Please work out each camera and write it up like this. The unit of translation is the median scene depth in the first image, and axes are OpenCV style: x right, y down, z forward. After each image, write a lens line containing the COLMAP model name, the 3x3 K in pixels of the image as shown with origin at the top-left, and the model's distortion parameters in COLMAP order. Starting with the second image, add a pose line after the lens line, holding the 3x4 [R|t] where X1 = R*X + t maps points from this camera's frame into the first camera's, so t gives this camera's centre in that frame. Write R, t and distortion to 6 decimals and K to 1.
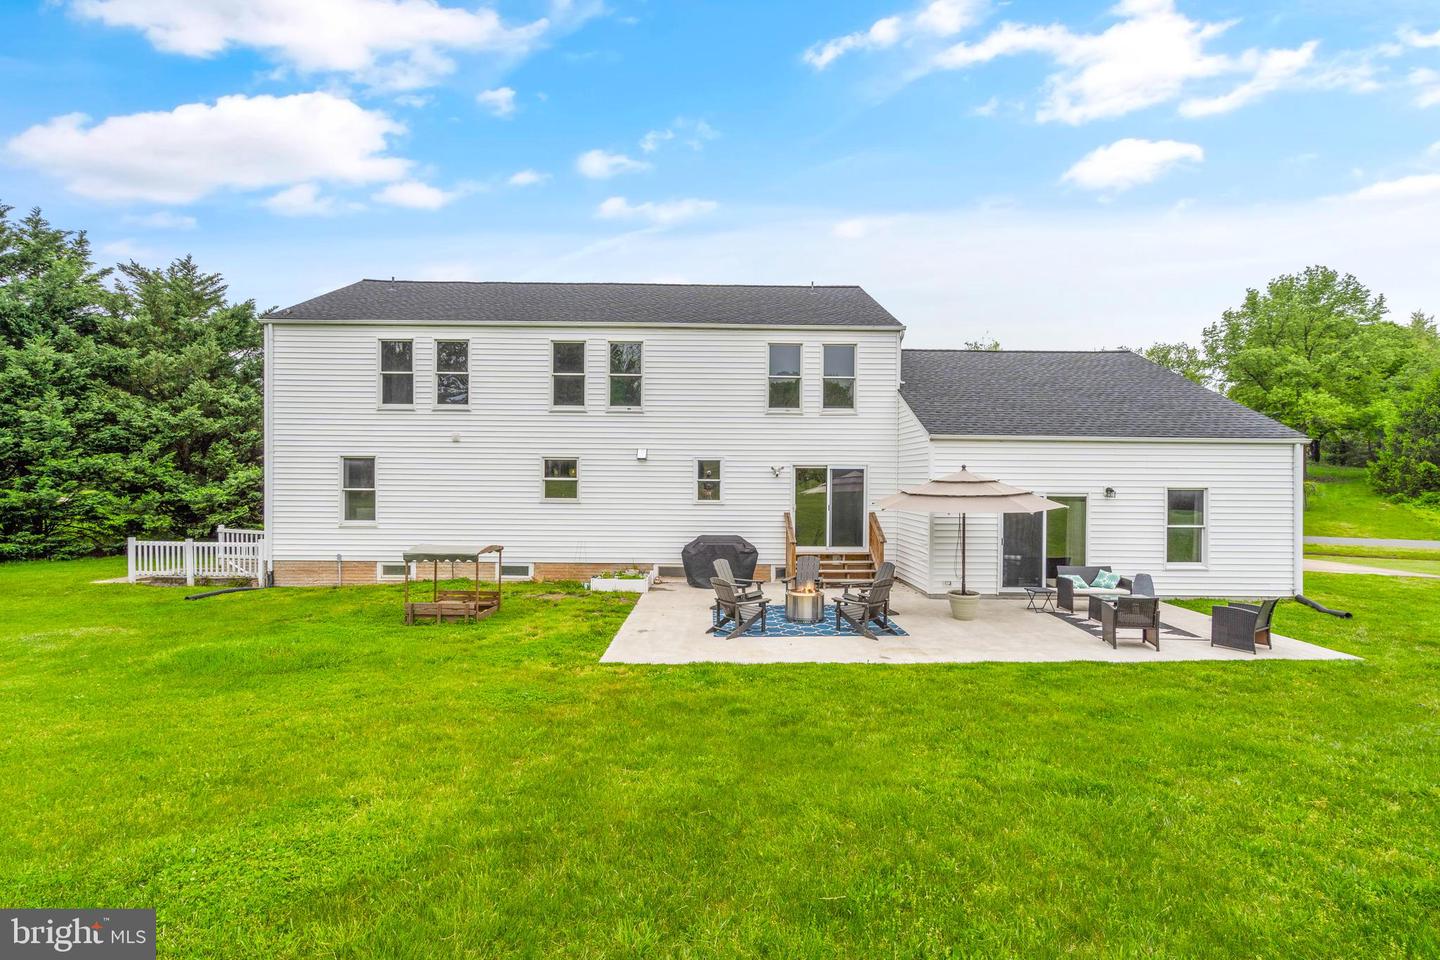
lens RADIAL K [[658.0, 0, 721.2], [0, 658.0, 479.6], [0, 0, 1]] dist [0.000828, -0.001307]
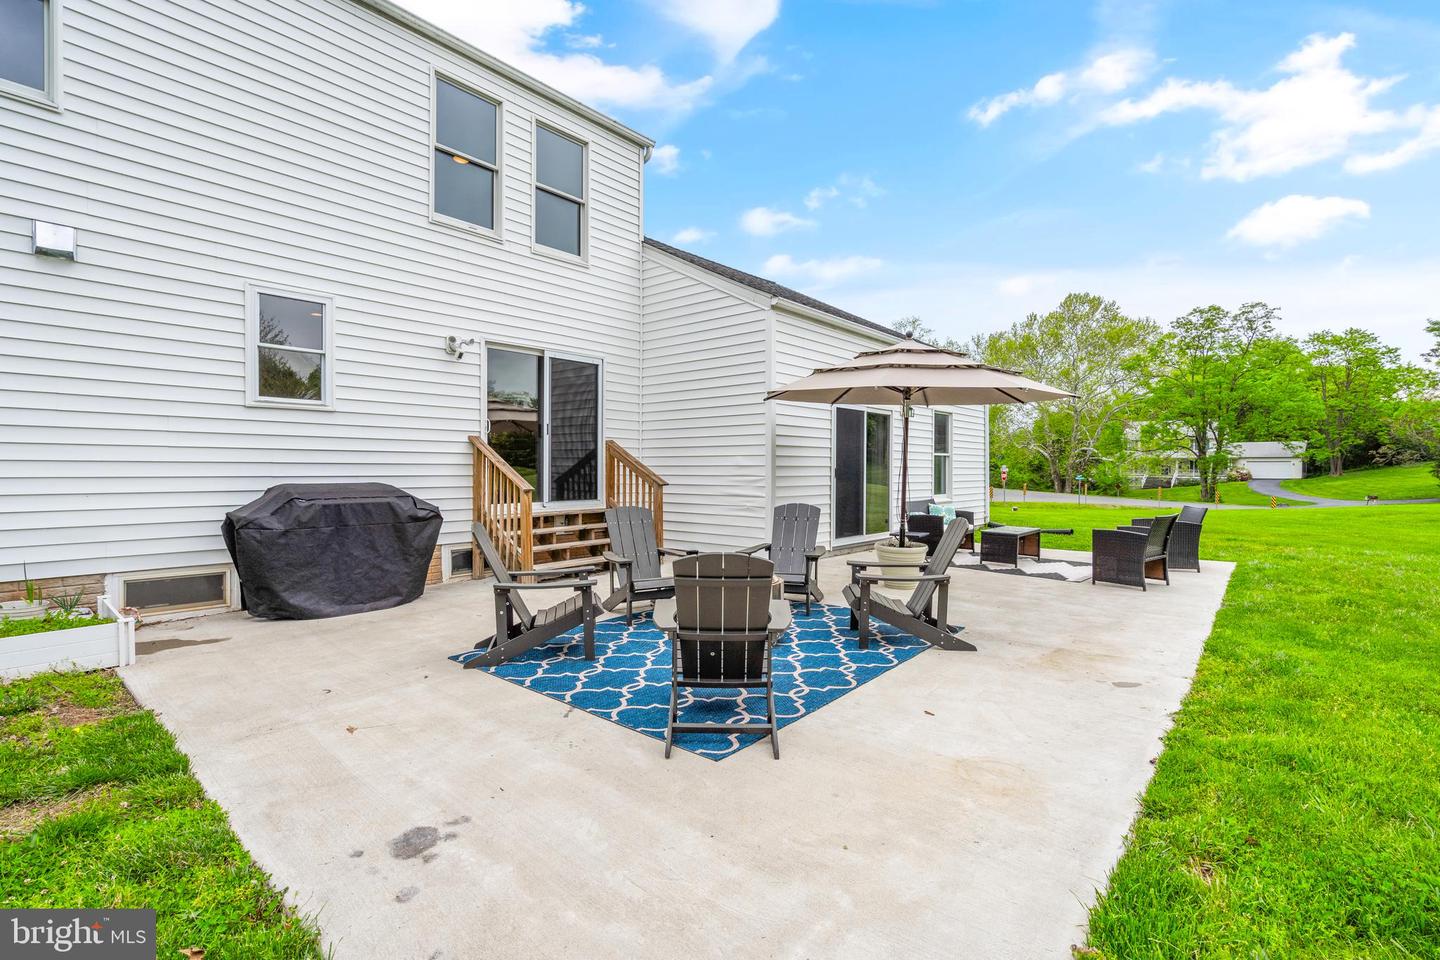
lens RADIAL K [[658.0, 0, 712.3], [0, 658.0, 471.5], [0, 0, 1]] dist [0.000828, -0.001307]
pose [[0.648826, -0.005206, 0.760919, -0.157723], [0.003033, 0.999986, 0.004256, 0.075333], [-0.760930, -0.000454, 0.648833, 0.549960]]
